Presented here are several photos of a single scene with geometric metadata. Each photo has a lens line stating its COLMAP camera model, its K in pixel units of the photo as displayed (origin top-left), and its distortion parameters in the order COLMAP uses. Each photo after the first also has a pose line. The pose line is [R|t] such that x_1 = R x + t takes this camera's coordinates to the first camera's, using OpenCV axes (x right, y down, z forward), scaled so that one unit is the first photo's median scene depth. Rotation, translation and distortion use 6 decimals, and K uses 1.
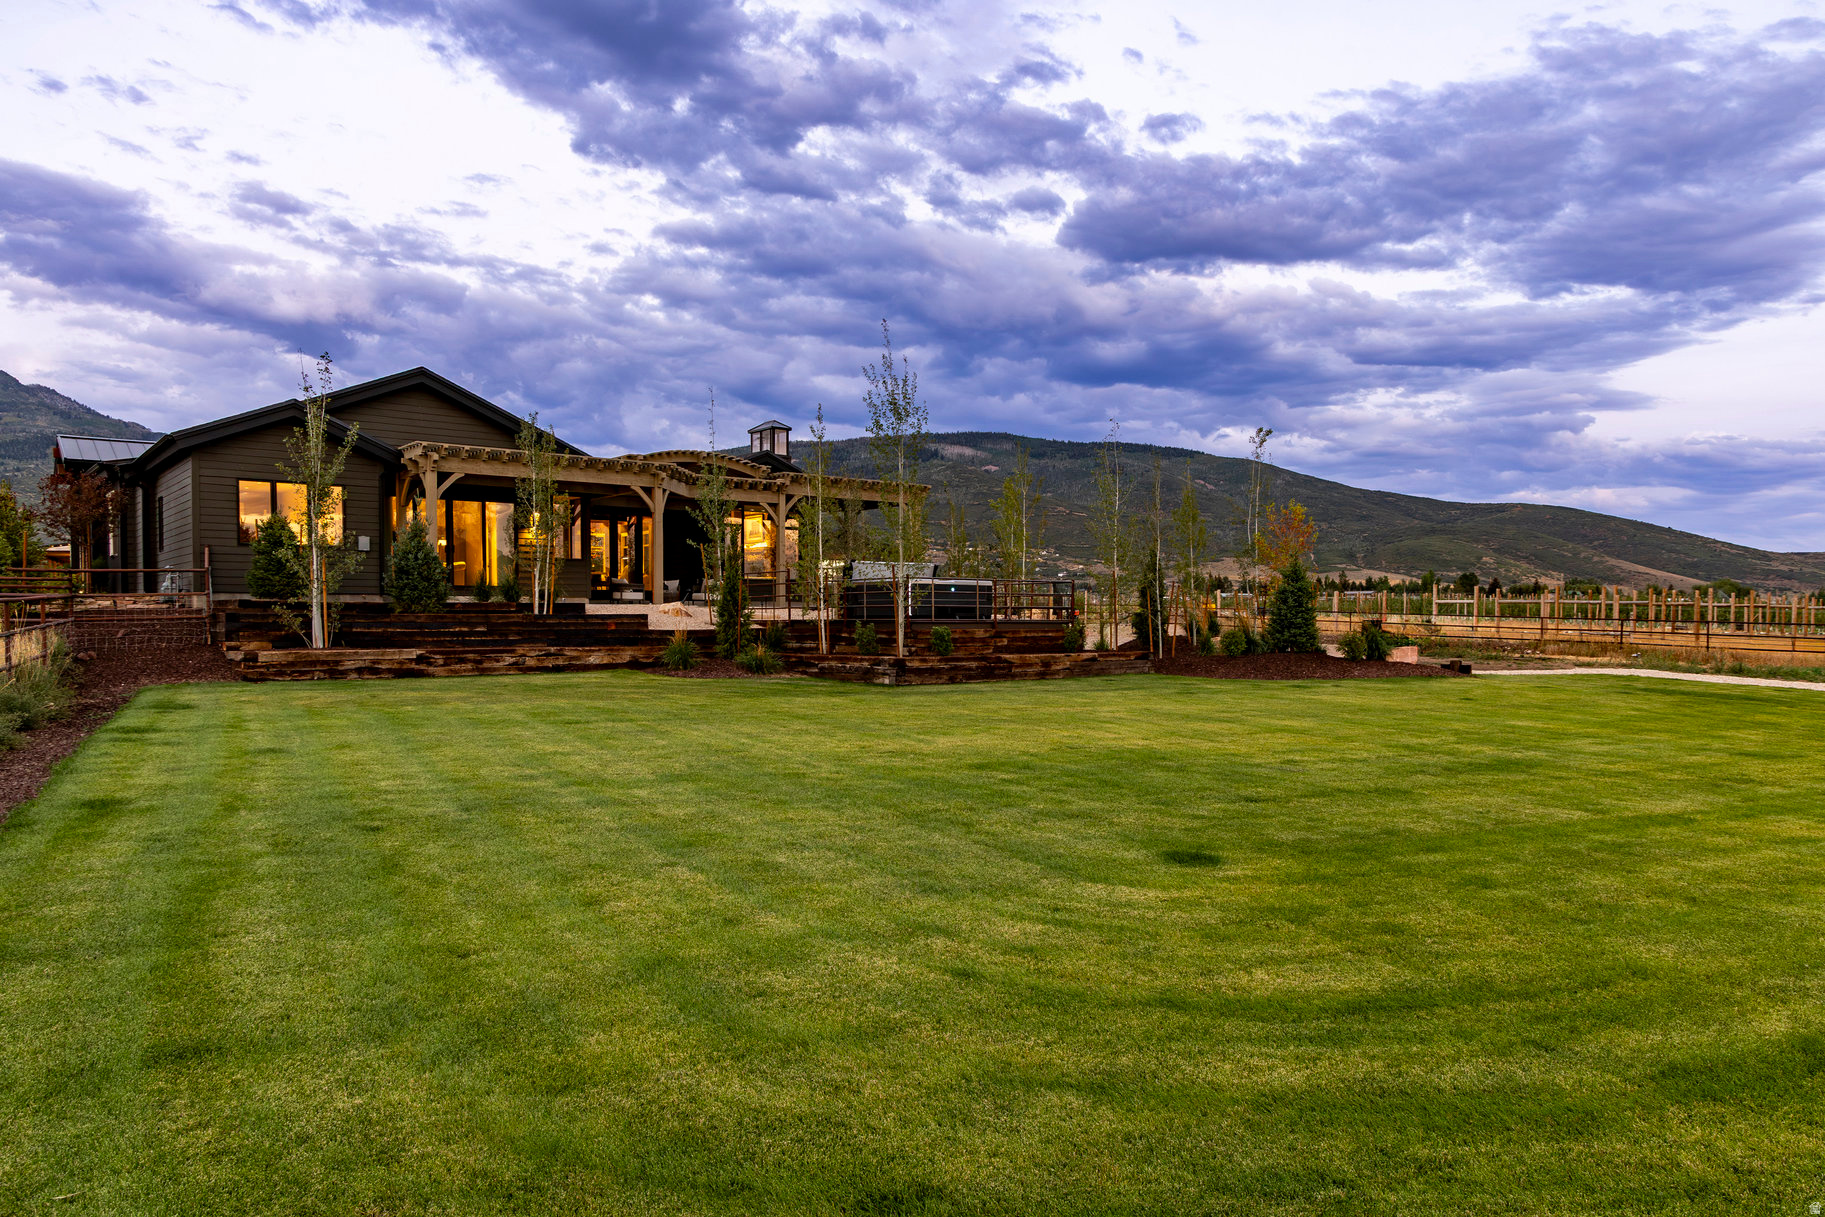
lens RADIAL K [[1268.4, 0, 912.5], [0, 1268.4, 608.5], [0, 0, 1]] dist [-0.009879, -0.003214]
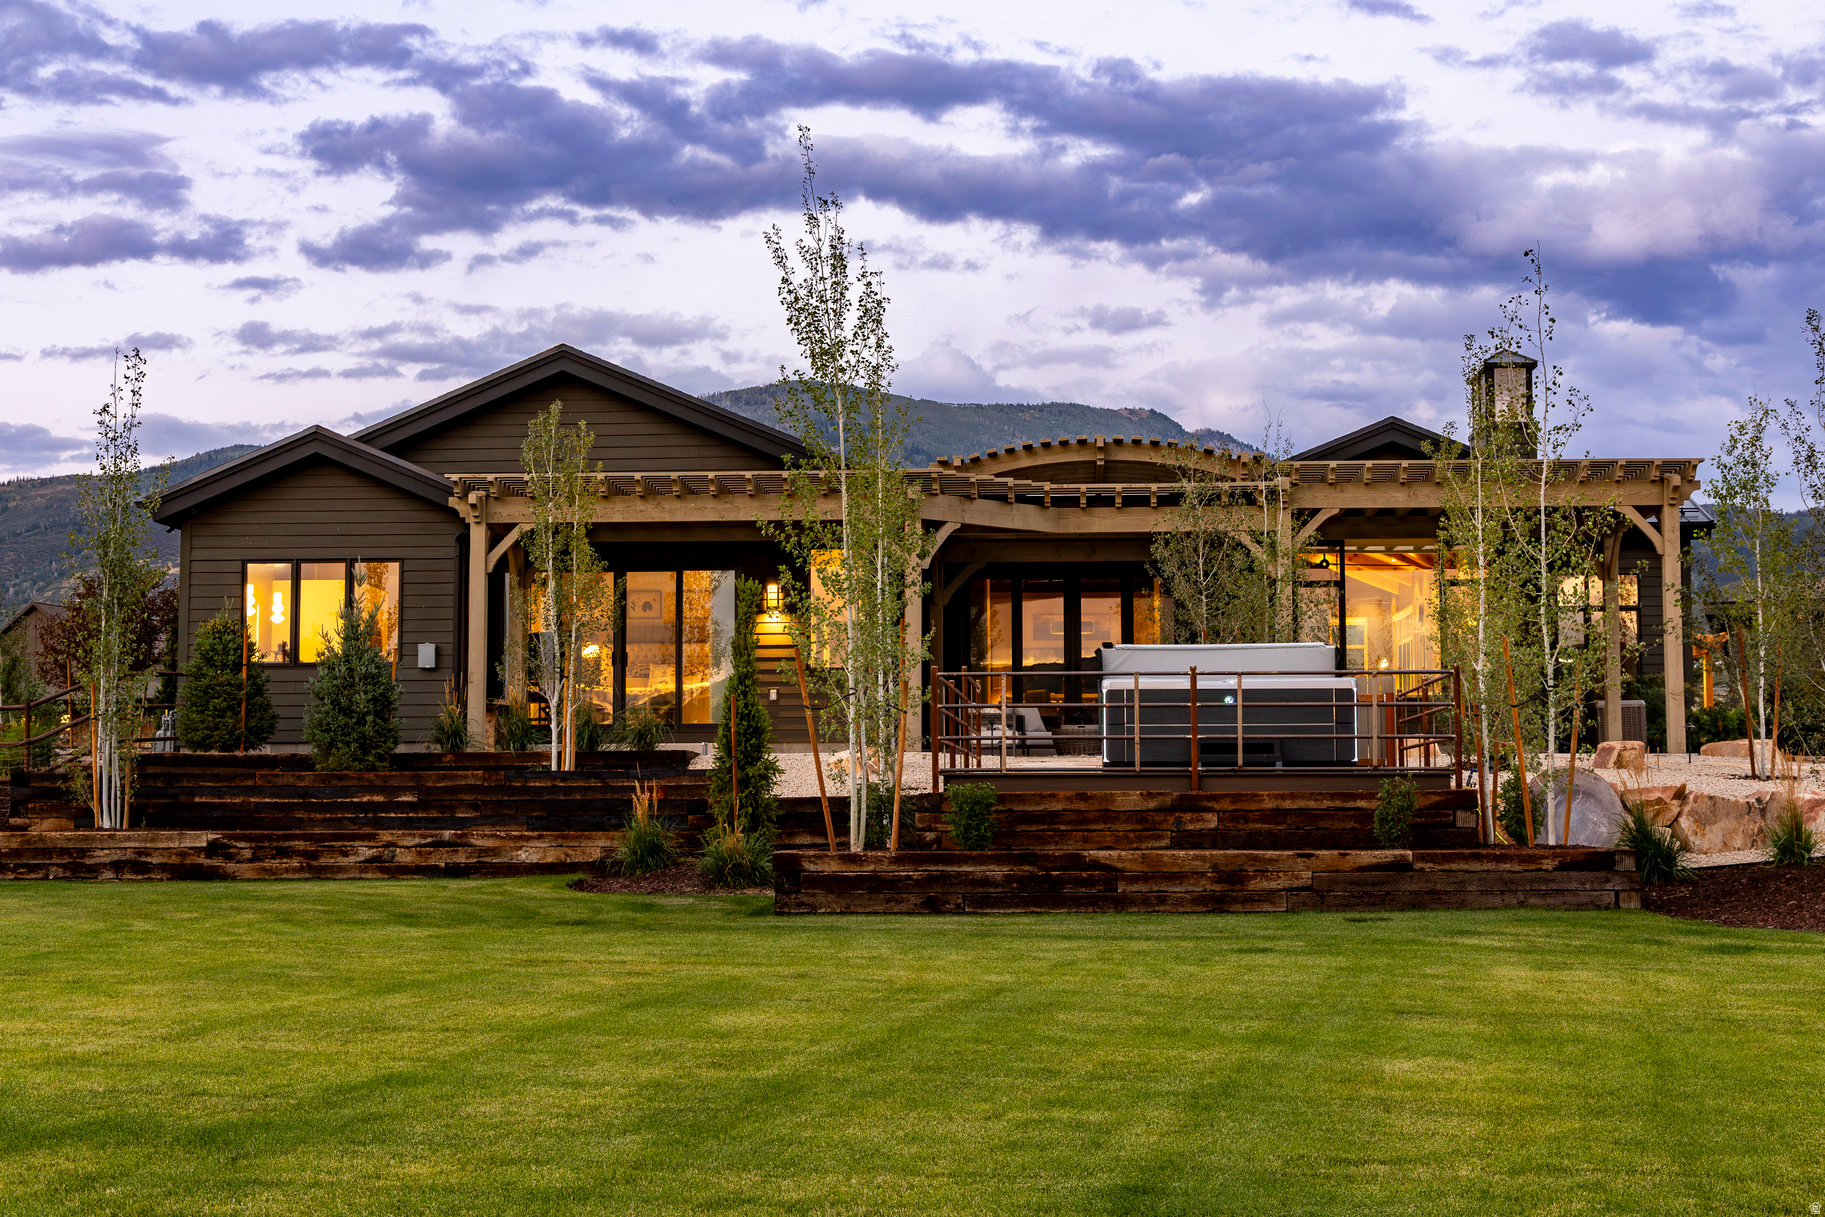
lens RADIAL K [[2530.7, 0, 912.5], [0, 2530.7, 608.5], [0, 0, 1]] dist [0.023411, -0.013480]
pose [[0.731418, -0.057587, -0.679493, 0.551521], [0.008296, 0.997106, -0.075575, 0.017880], [0.681878, 0.049640, 0.729779, 0.314001]]
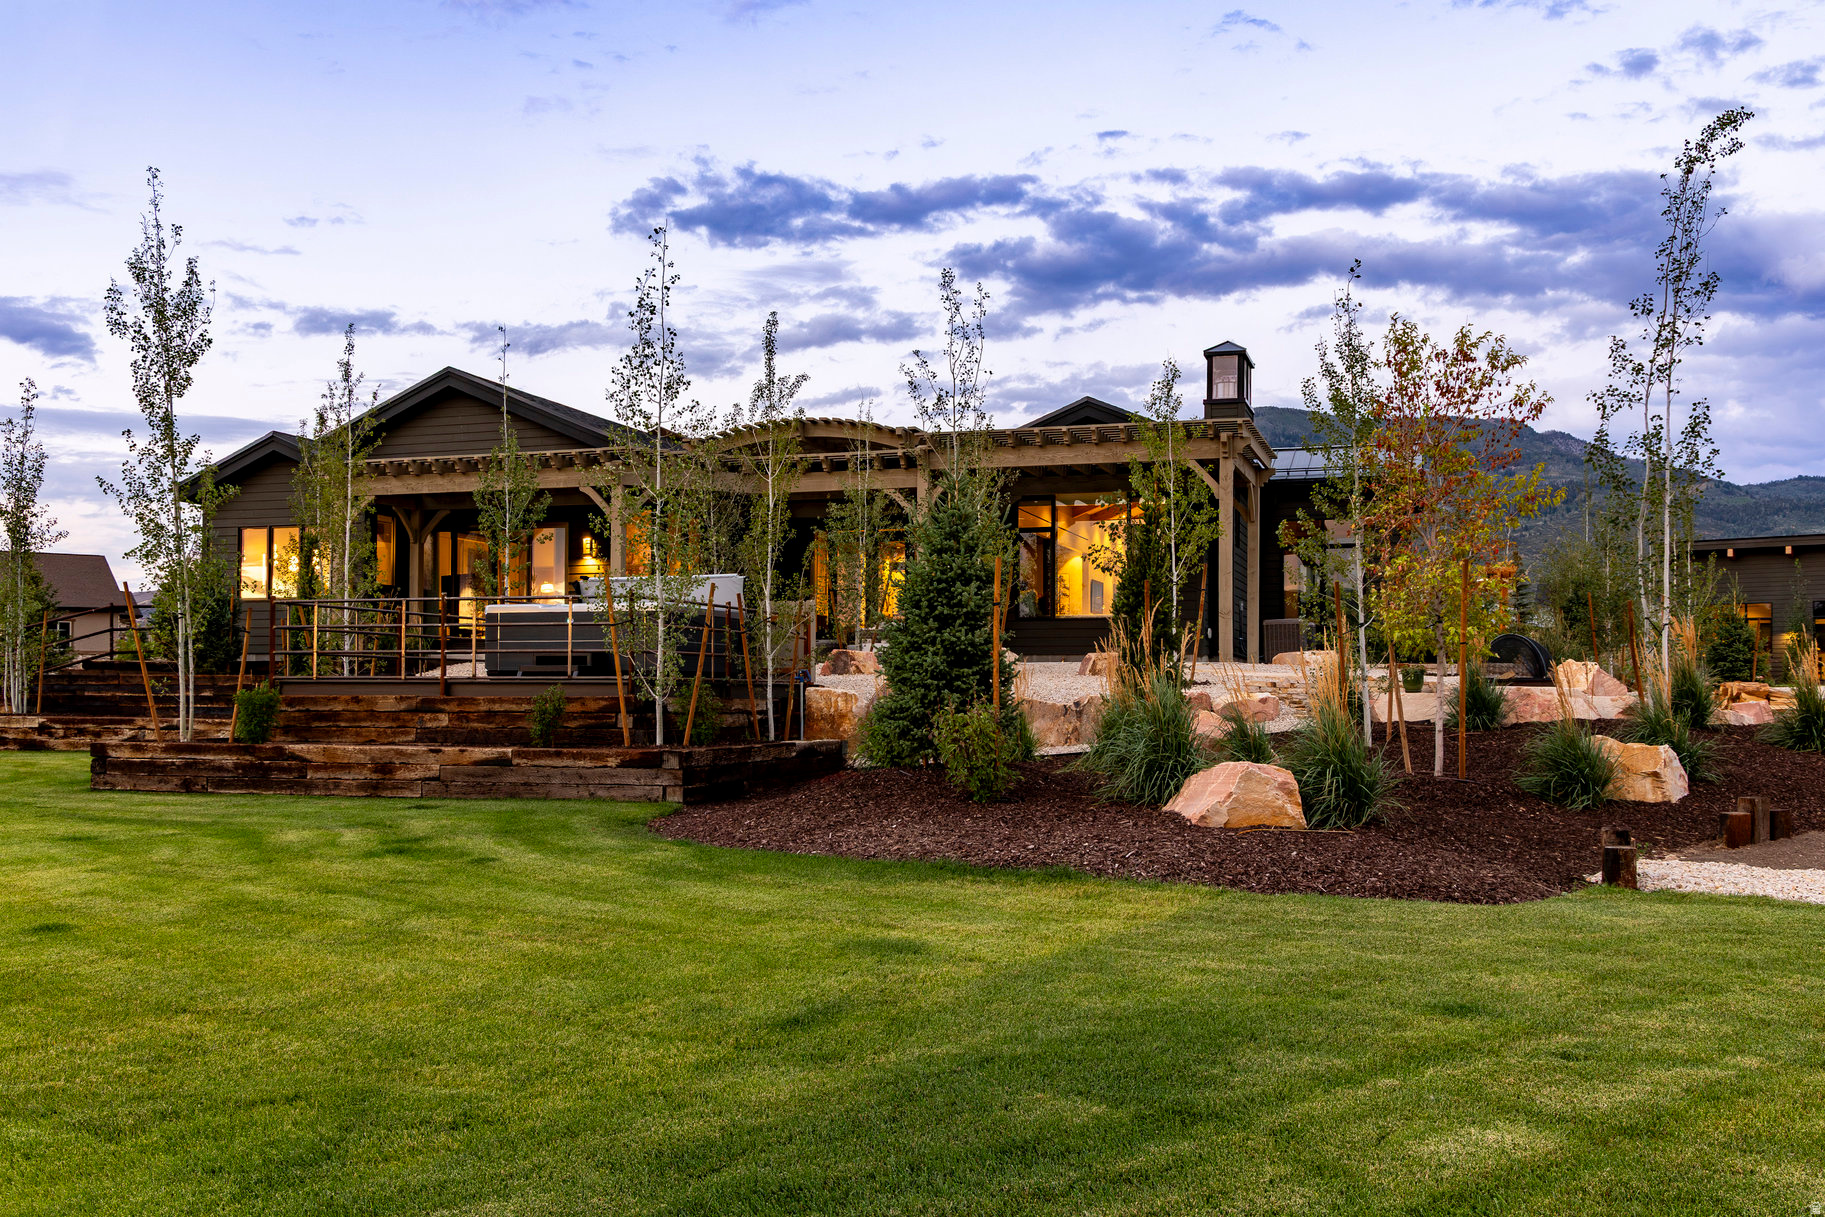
lens RADIAL K [[1627.1, 0, 908.4], [0, 1627.1, 693.3], [0, 0, 1]] dist [0.044588, 0.001864]
pose [[0.521557, 0.000667, -0.853216, 0.704060], [0.002620, 0.999994, 0.002384, 0.013690], [0.853213, -0.003479, 0.521552, 0.792889]]
